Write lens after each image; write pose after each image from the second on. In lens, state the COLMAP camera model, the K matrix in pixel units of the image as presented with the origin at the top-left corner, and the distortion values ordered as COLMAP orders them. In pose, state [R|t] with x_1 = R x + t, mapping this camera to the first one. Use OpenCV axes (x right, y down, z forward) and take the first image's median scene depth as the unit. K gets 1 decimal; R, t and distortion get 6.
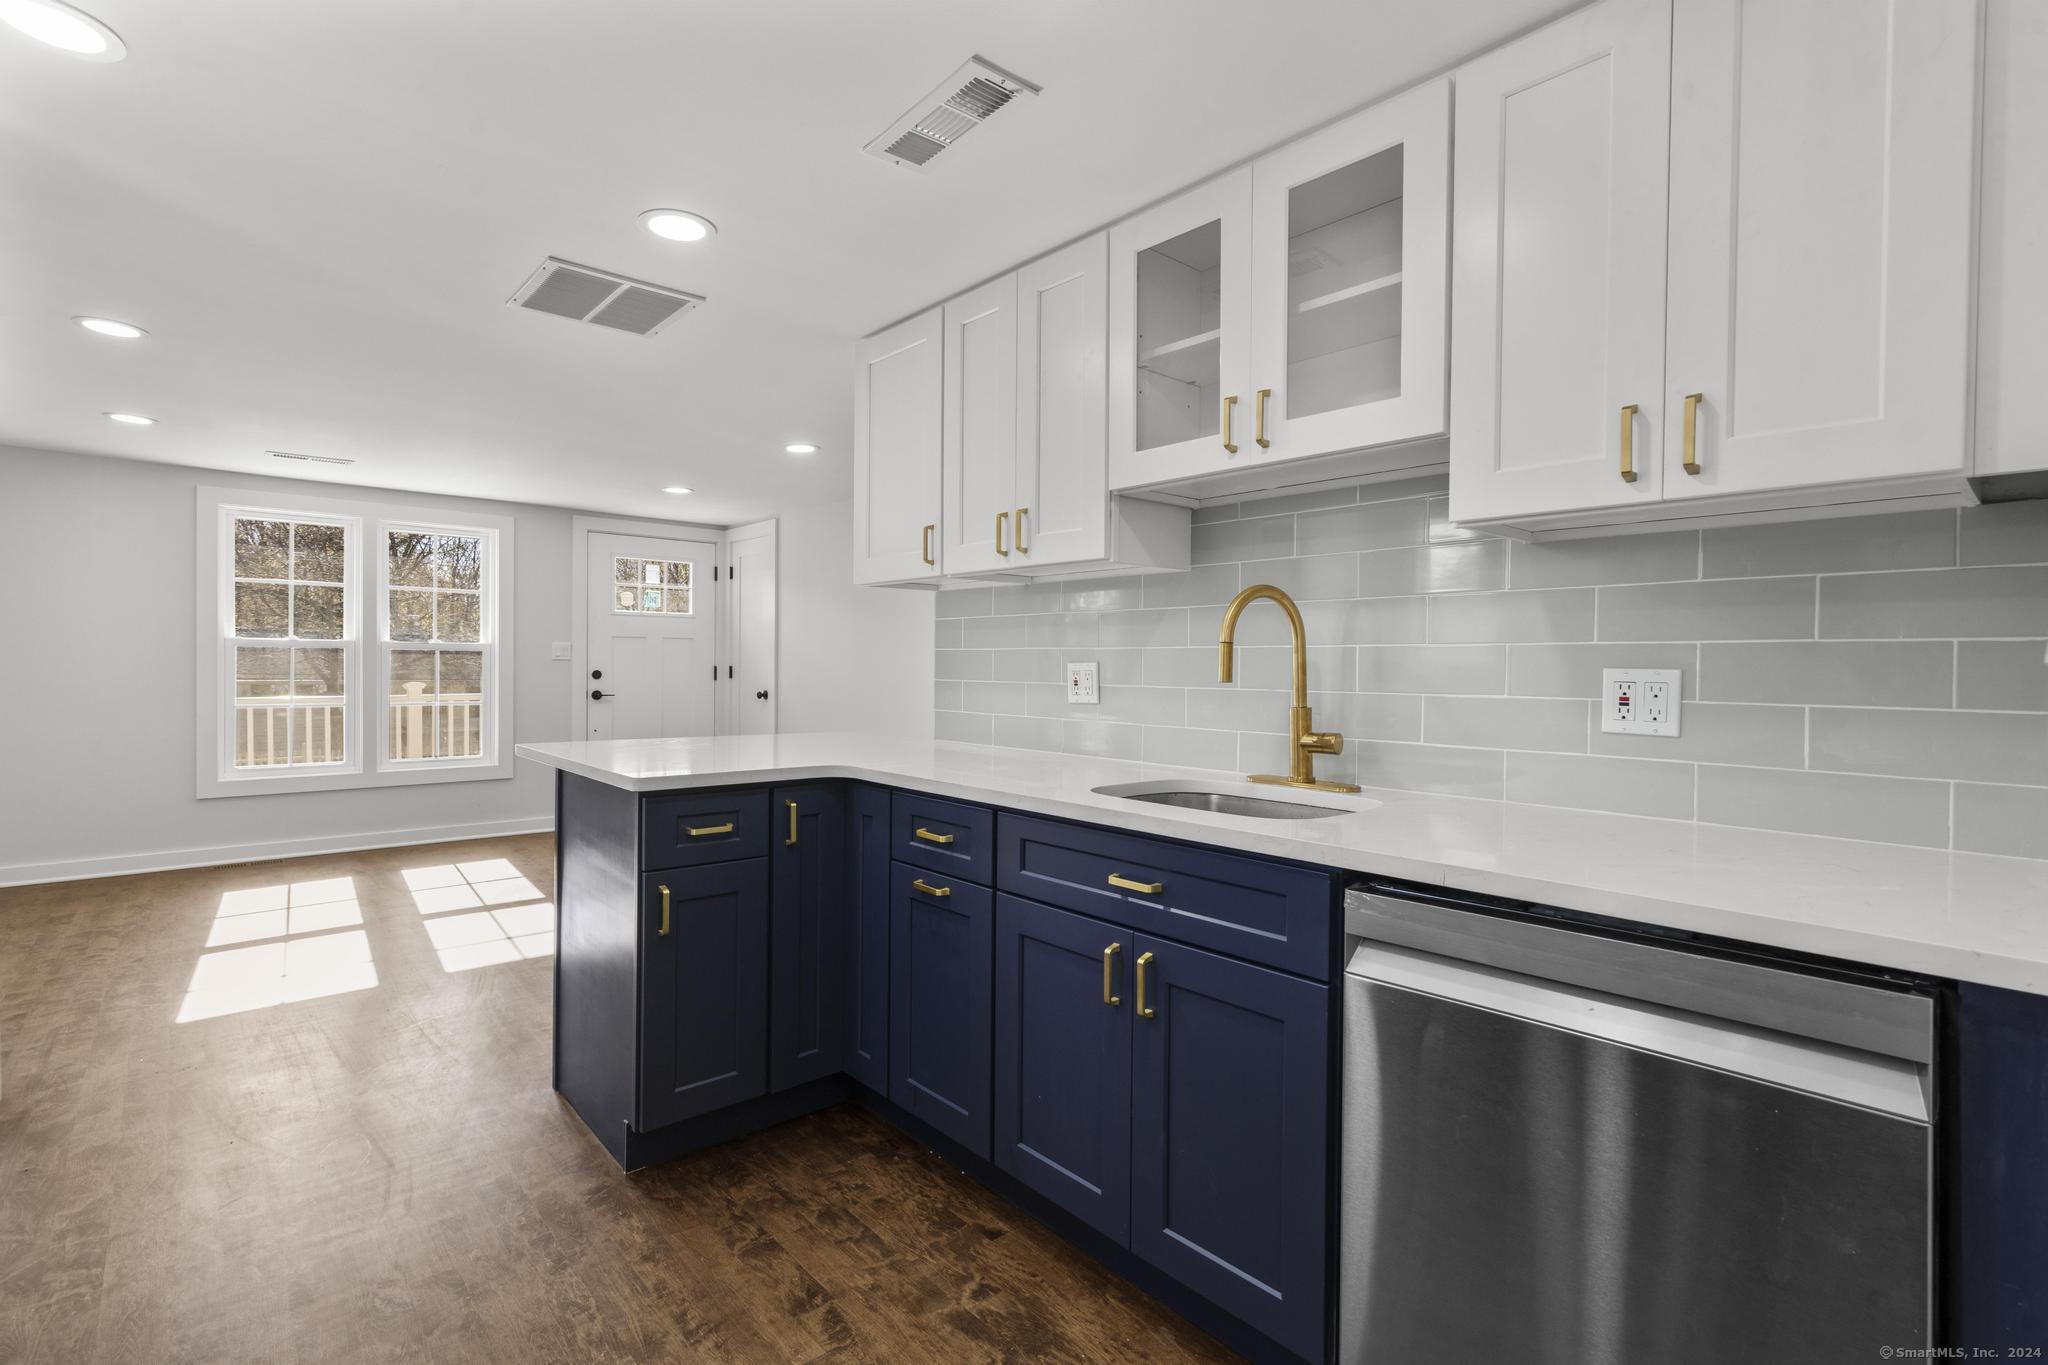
lens RADIAL K [[941.2, 0, 1012.9], [0, 941.2, 669.2], [0, 0, 1]] dist [-0.000887, 0.000134]
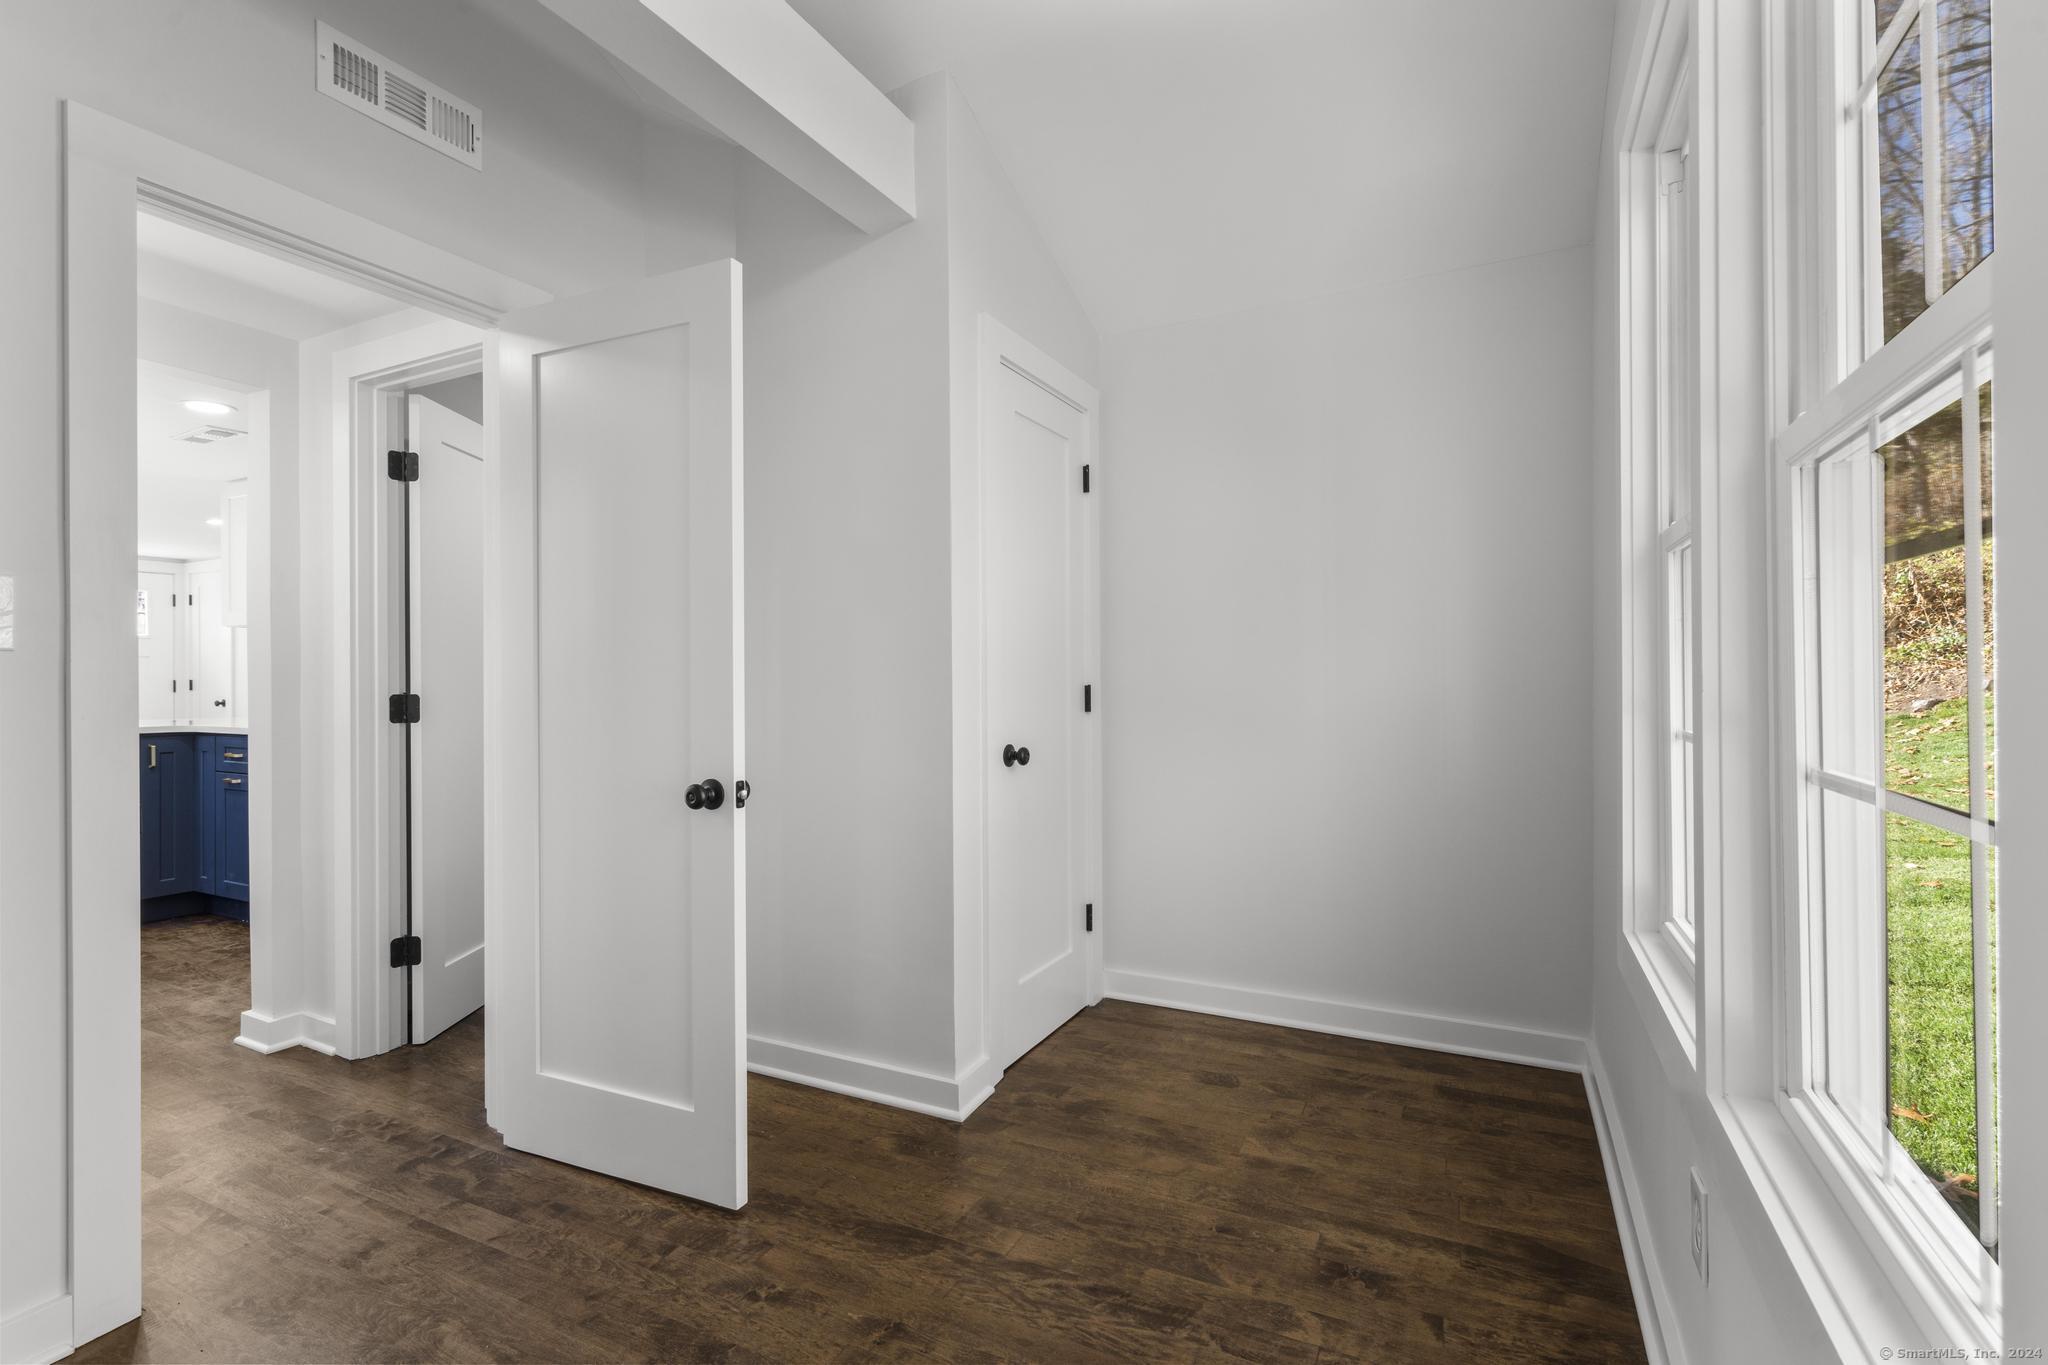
lens RADIAL K [[941.2, 0, 1012.9], [0, 941.2, 669.2], [0, 0, 1]] dist [-0.000887, 0.000134]
pose [[0.931865, -0.011457, 0.362625, 0.714536], [0.016290, 0.999815, -0.010271, 0.038140], [-0.362440, 0.015479, 0.931879, -1.434172]]
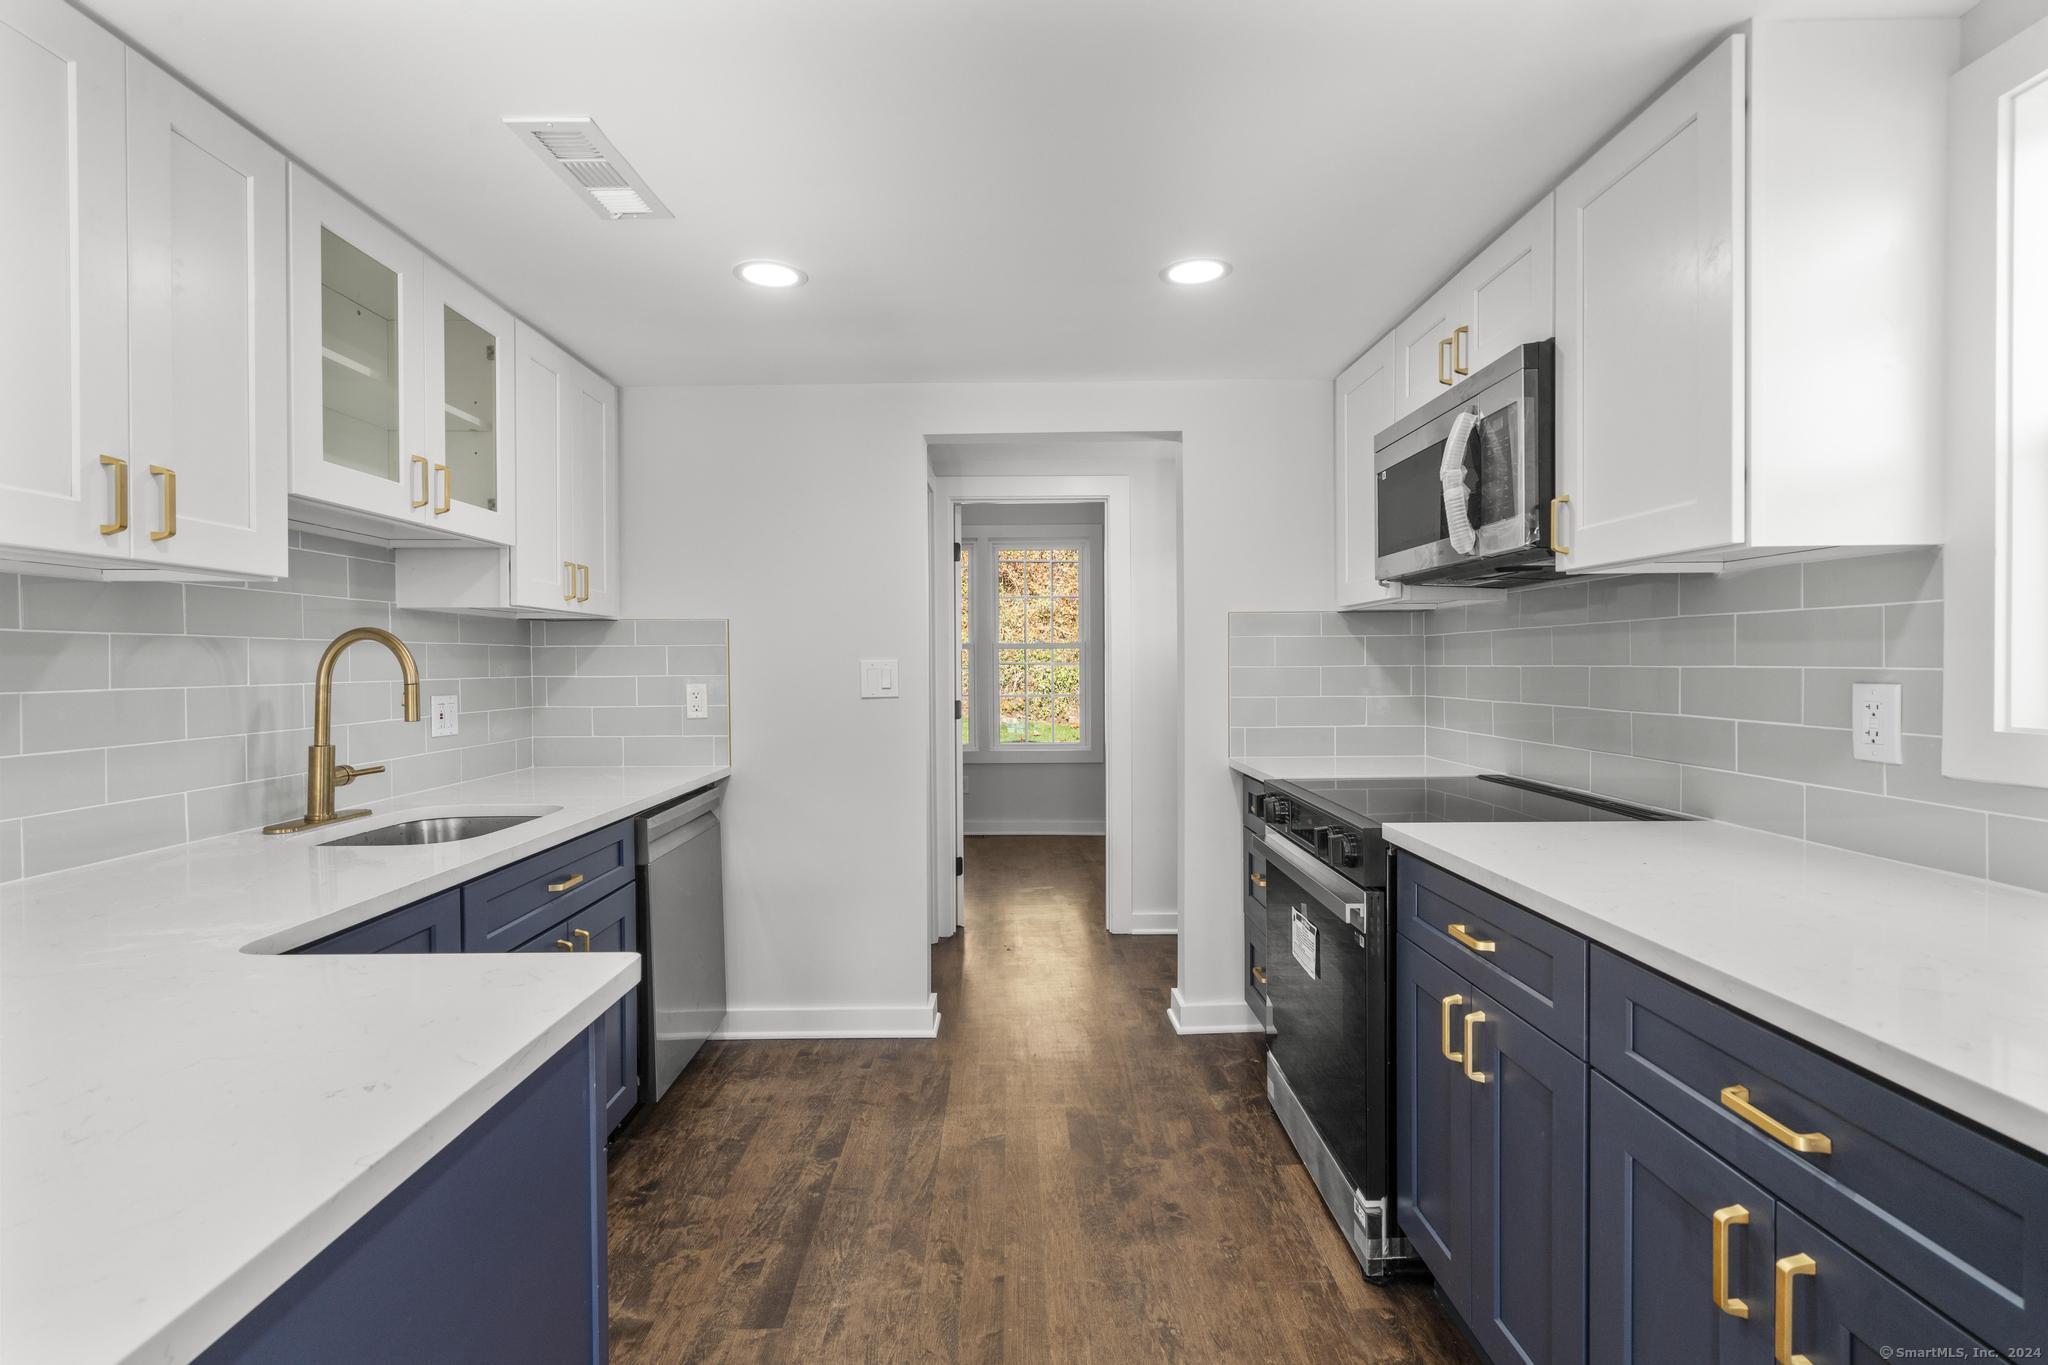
lens RADIAL K [[941.2, 0, 1012.9], [0, 941.2, 669.2], [0, 0, 1]] dist [-0.000887, 0.000134]
pose [[-0.748838, -0.015216, 0.662578, -0.958667], [-0.000620, 0.999752, 0.022259, -0.069129], [-0.662752, 0.016258, -0.748662, 1.313376]]
